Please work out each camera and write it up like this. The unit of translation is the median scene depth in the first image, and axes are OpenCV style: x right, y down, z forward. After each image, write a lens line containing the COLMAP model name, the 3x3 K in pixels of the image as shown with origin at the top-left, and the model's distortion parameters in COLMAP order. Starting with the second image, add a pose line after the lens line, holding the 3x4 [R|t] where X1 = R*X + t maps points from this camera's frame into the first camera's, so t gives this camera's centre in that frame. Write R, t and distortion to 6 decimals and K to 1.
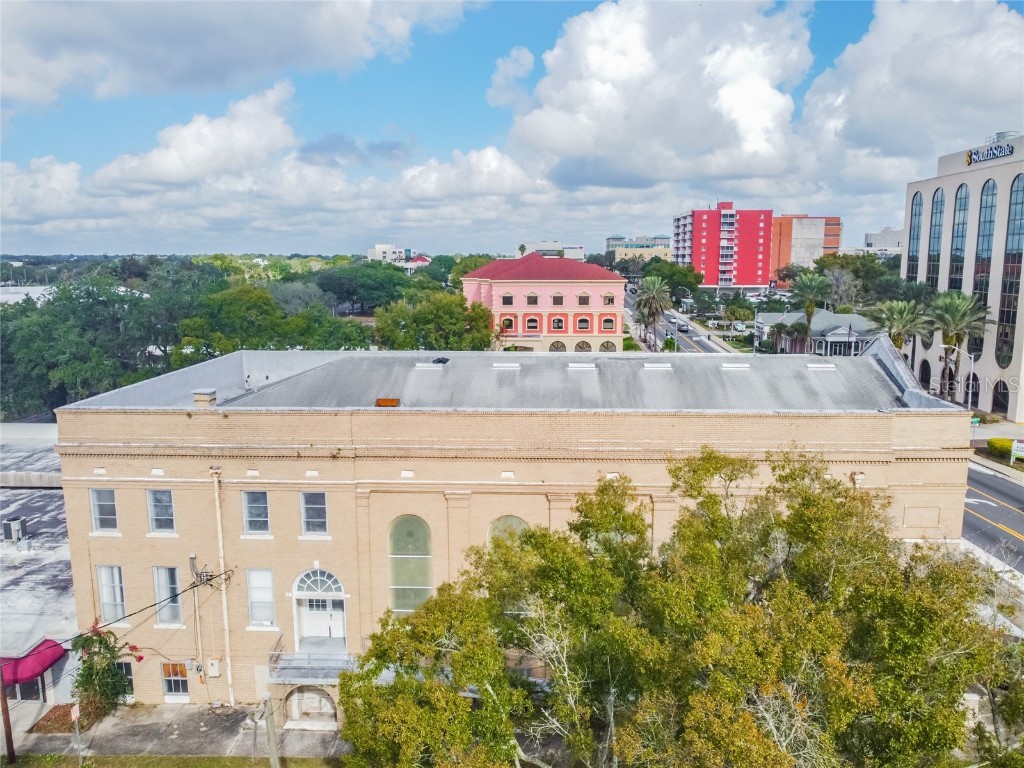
lens RADIAL K [[774.0, 0, 514.0], [0, 774.0, 385.7], [0, 0, 1]] dist [-0.010630, 0.001640]
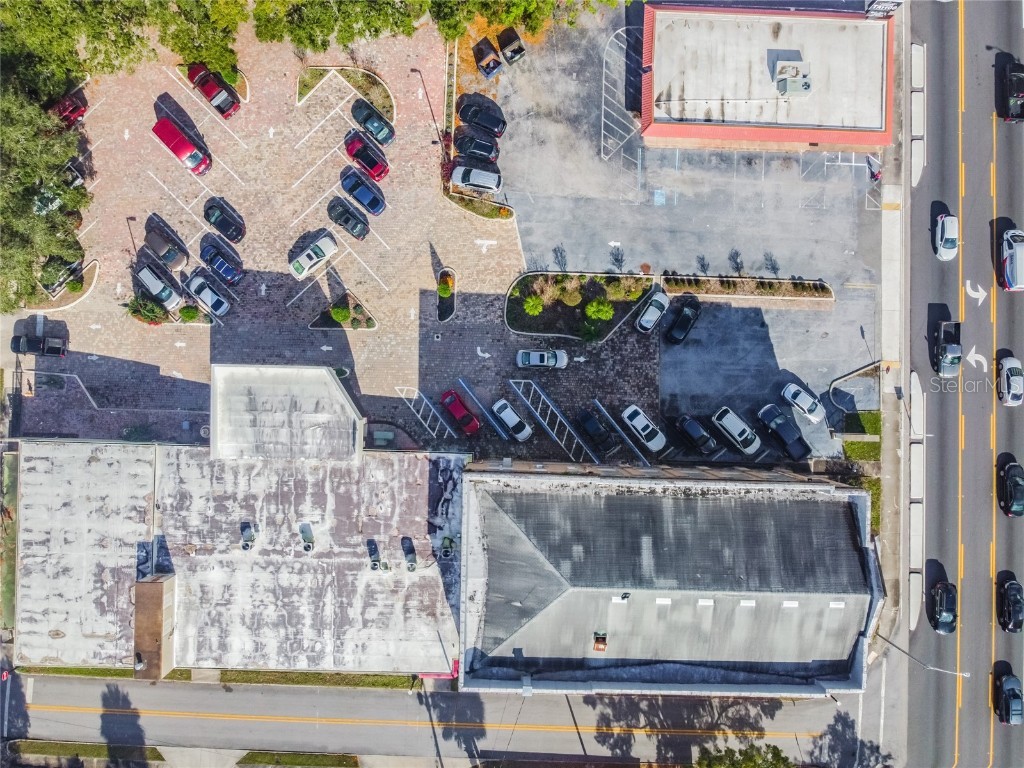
lens RADIAL K [[774.0, 0, 514.0], [0, 774.0, 385.7], [0, 0, 1]] dist [-0.010630, 0.001640]
pose [[0.999583, -0.016027, 0.024036, -0.134940], [-0.021037, 0.166423, 0.985830, -0.644964], [-0.019800, -0.985924, 0.166016, 0.420761]]
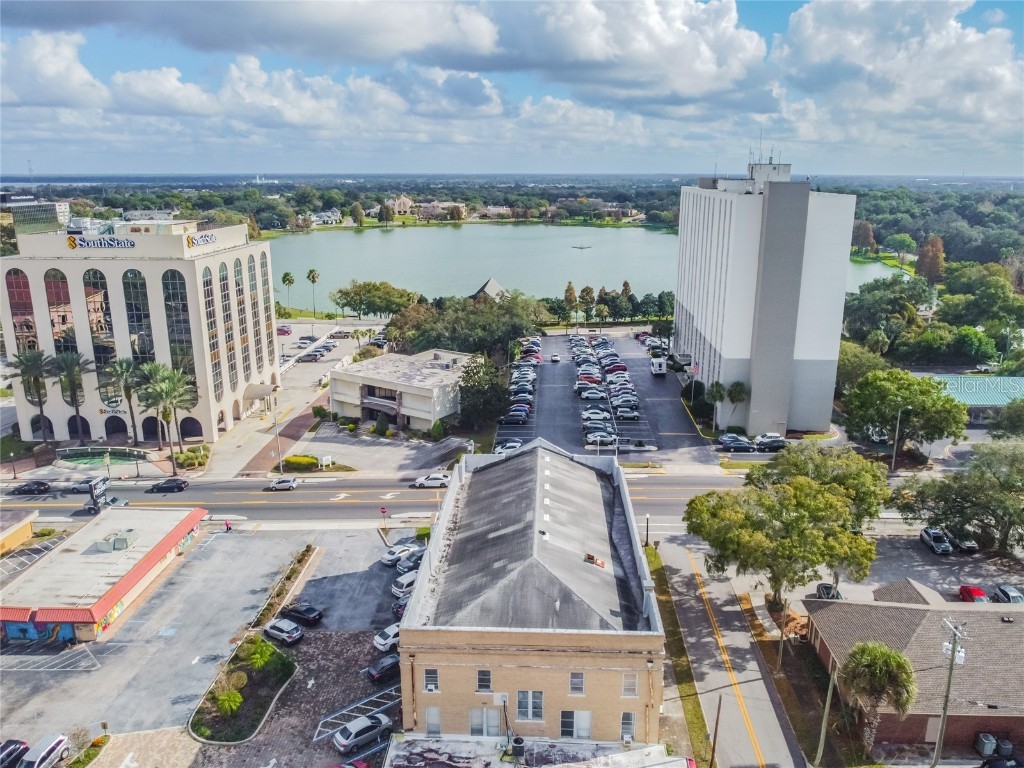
lens RADIAL K [[774.0, 0, 514.0], [0, 774.0, 385.7], [0, 0, 1]] dist [-0.010630, 0.001640]
pose [[0.000231, -0.264124, 0.964489, -0.613887], [0.162583, 0.951666, 0.260574, -0.295221], [-0.986695, 0.156749, 0.043162, 0.332267]]
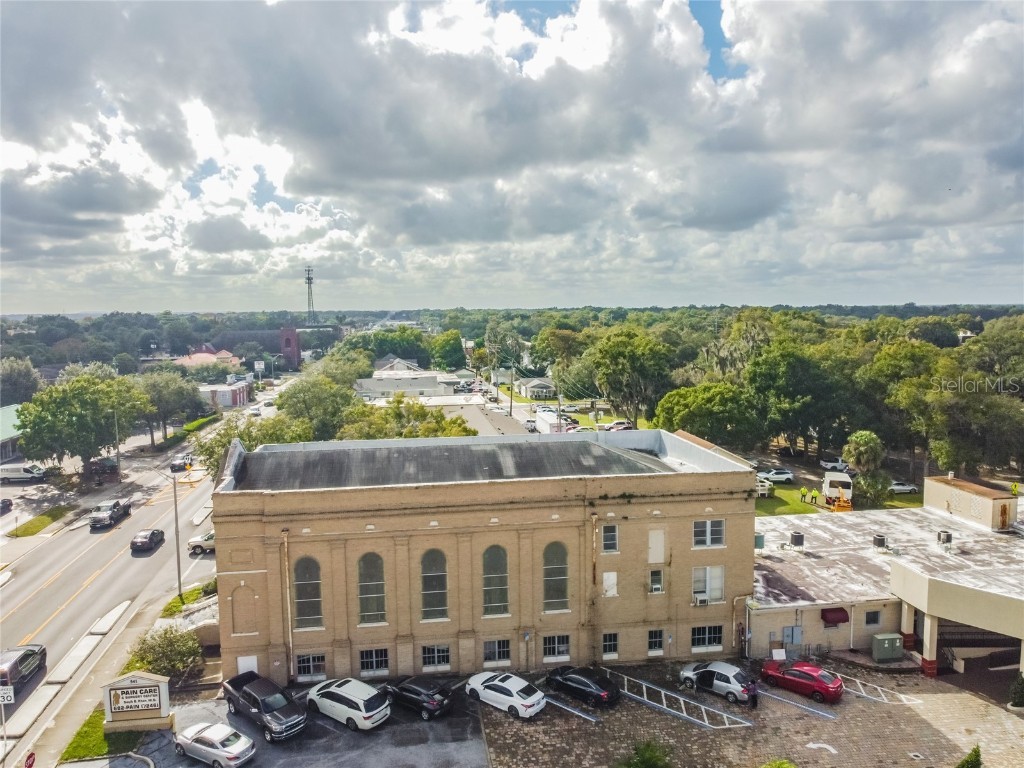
lens RADIAL K [[774.0, 0, 514.0], [0, 774.0, 385.7], [0, 0, 1]] dist [-0.010630, 0.001640]
pose [[-0.982231, 0.035801, -0.184229, 0.076474], [-0.013585, 0.965499, 0.260051, -0.197467], [0.187183, 0.257933, -0.947857, 0.876139]]
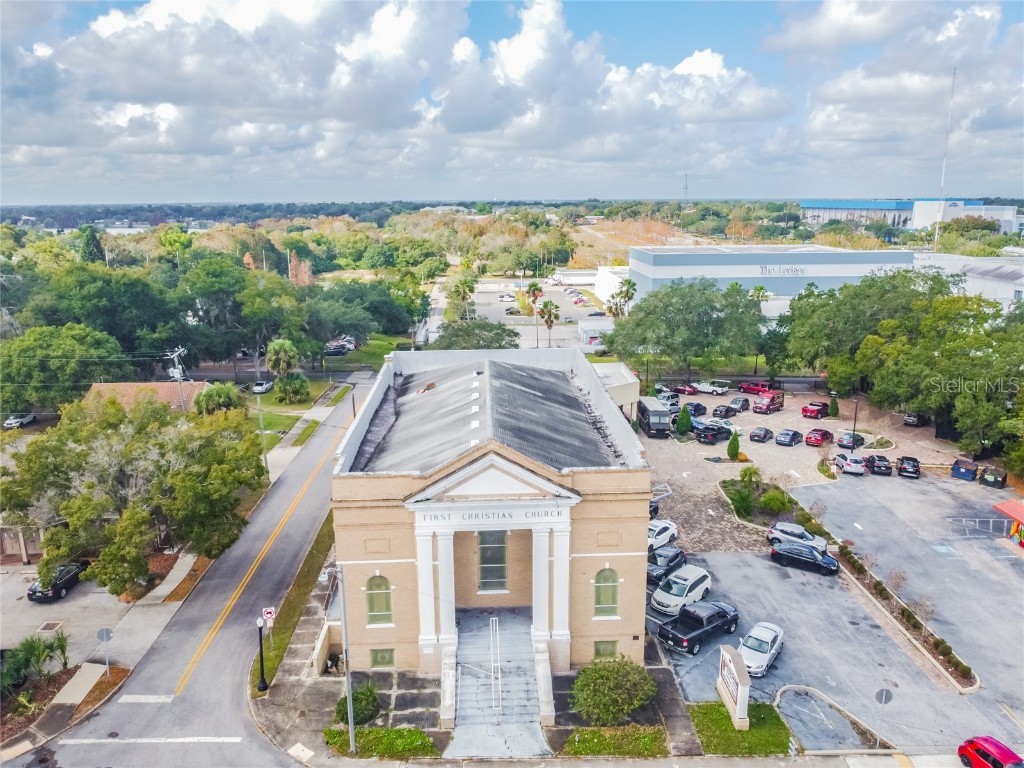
lens RADIAL K [[774.0, 0, 514.0], [0, 774.0, 385.7], [0, 0, 1]] dist [-0.010630, 0.001640]
pose [[0.089610, 0.236798, -0.967418, 0.539897], [-0.156159, 0.962652, 0.221167, -0.136621], [0.983659, 0.131253, 0.123241, 0.309830]]
